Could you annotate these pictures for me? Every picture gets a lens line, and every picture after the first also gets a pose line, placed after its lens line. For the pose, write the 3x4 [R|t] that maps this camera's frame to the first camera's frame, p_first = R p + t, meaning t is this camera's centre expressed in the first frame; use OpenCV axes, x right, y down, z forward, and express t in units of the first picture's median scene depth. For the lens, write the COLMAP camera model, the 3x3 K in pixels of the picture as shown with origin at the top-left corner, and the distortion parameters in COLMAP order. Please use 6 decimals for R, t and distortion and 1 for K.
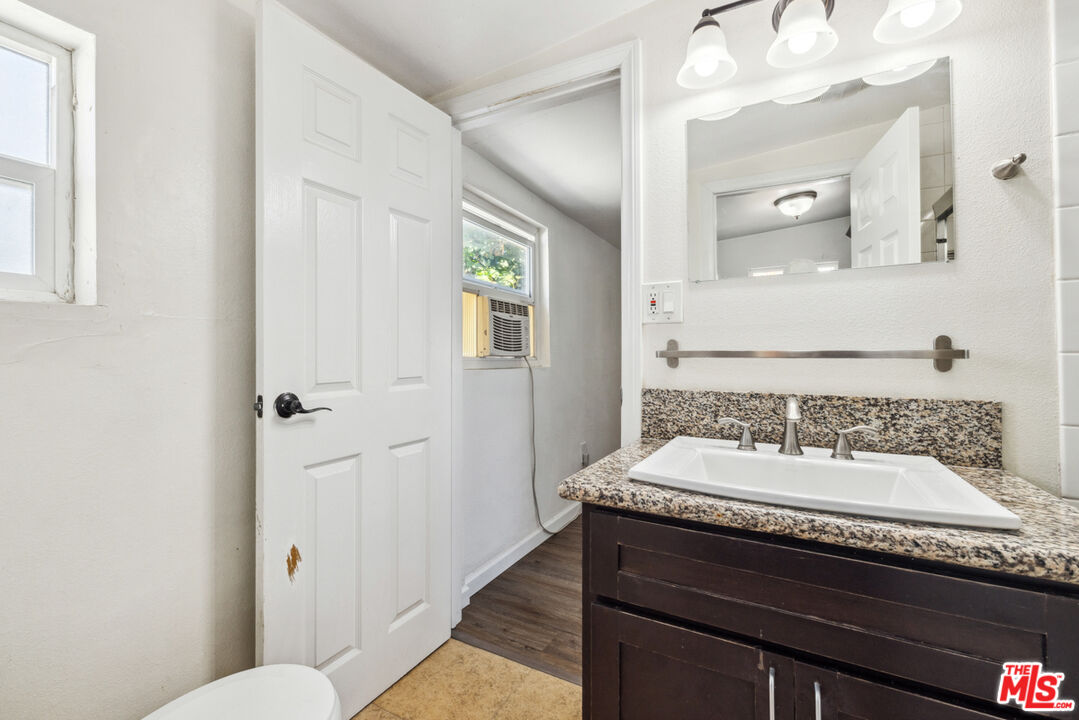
lens RADIAL K [[463.3, 0, 538.2], [0, 463.3, 343.9], [0, 0, 1]] dist [0.002646, 0.000380]
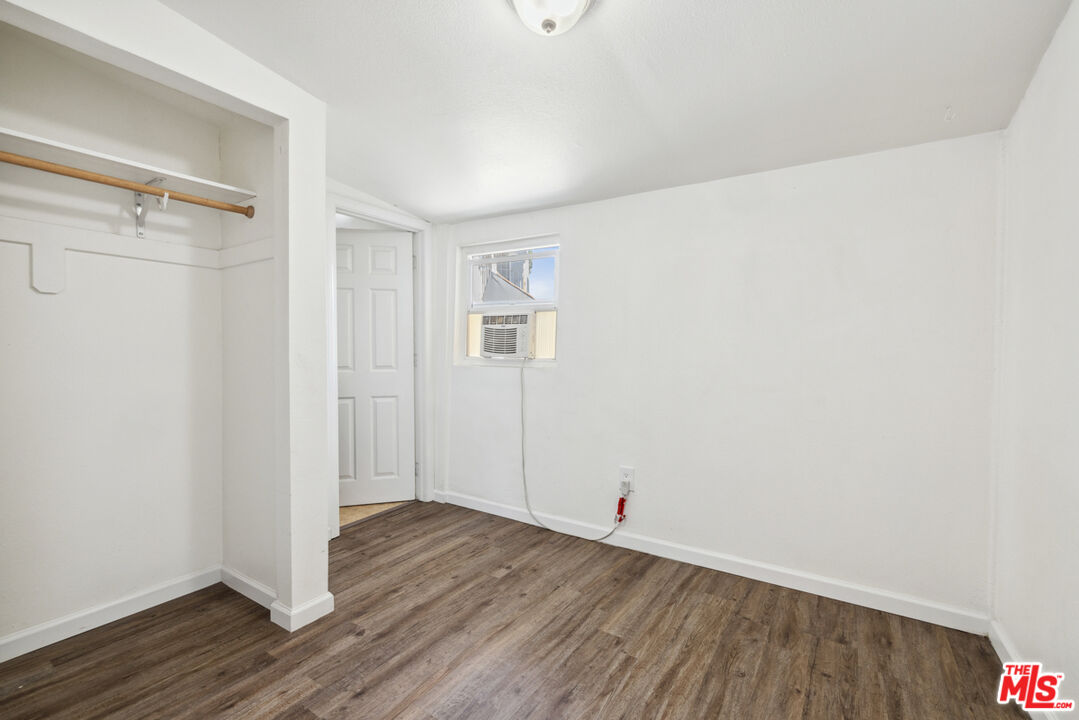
lens RADIAL K [[463.3, 0, 538.2], [0, 463.3, 343.9], [0, 0, 1]] dist [0.002646, 0.000380]
pose [[-0.086693, -0.003776, -0.996228, 1.248599], [0.025240, 0.999664, -0.005985, -0.000646], [0.995915, -0.025663, -0.086568, 1.250690]]
